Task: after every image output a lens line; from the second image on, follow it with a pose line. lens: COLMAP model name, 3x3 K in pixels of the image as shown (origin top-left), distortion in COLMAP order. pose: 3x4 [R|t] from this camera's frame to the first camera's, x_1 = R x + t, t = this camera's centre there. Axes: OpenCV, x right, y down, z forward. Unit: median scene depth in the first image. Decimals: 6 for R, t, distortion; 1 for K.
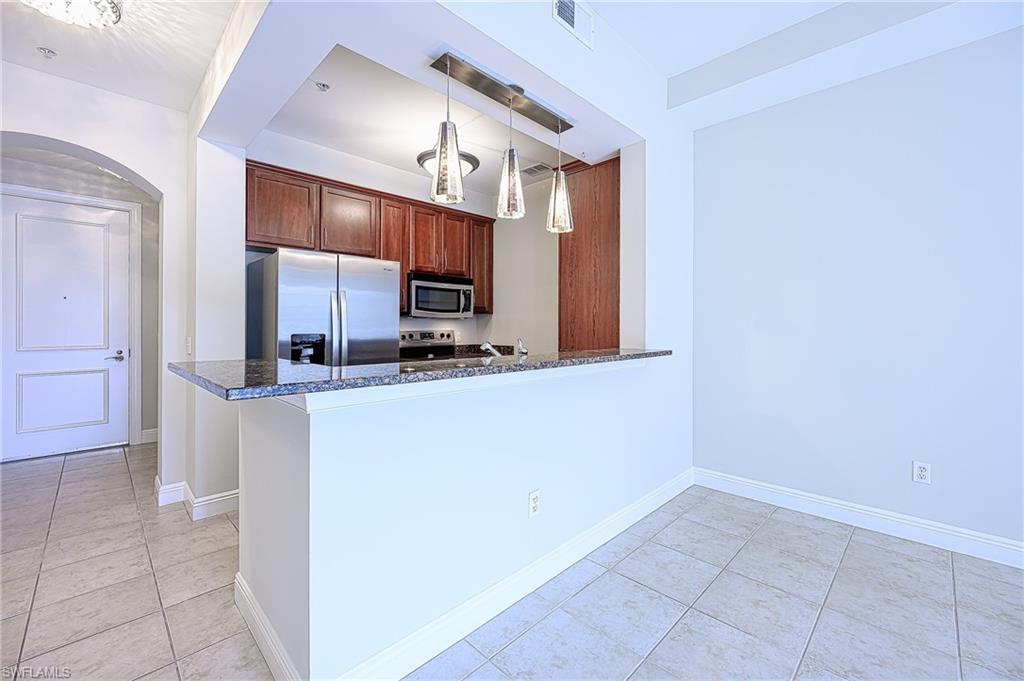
lens RADIAL K [[412.7, 0, 510.1], [0, 412.7, 326.0], [0, 0, 1]] dist [0.000051, -0.000048]
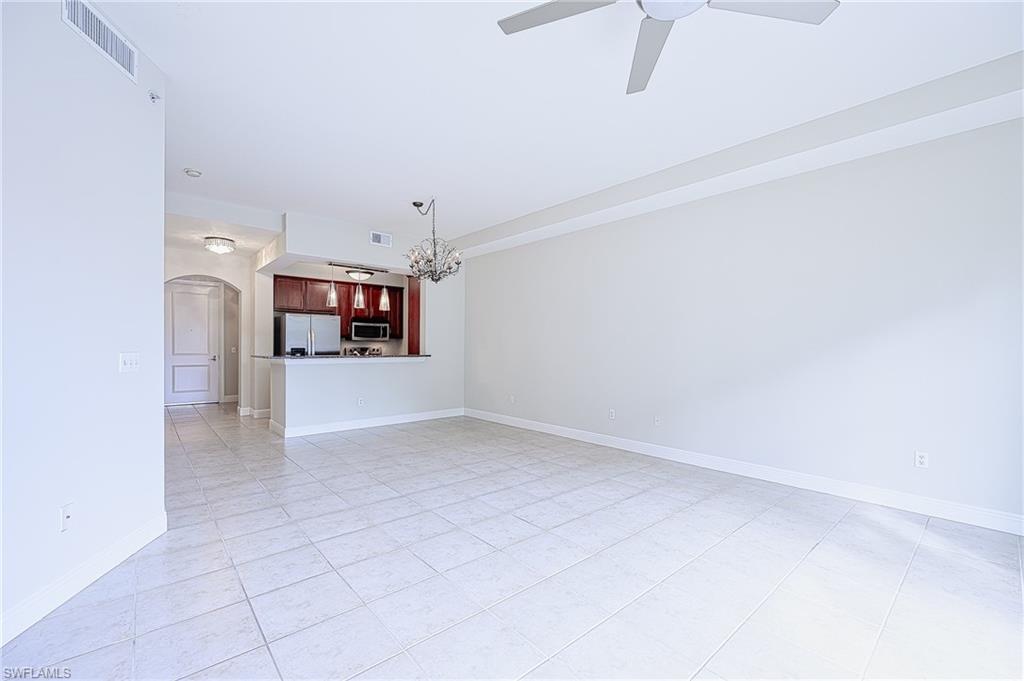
lens RADIAL K [[415.1, 0, 499.8], [0, 415.1, 347.3], [0, 0, 1]] dist [0.000803, 0.000037]
pose [[0.997128, 0.007601, -0.075356, 0.741447], [-0.006954, 0.999937, 0.008839, -0.012917], [0.075419, -0.008289, 0.997118, -1.135274]]
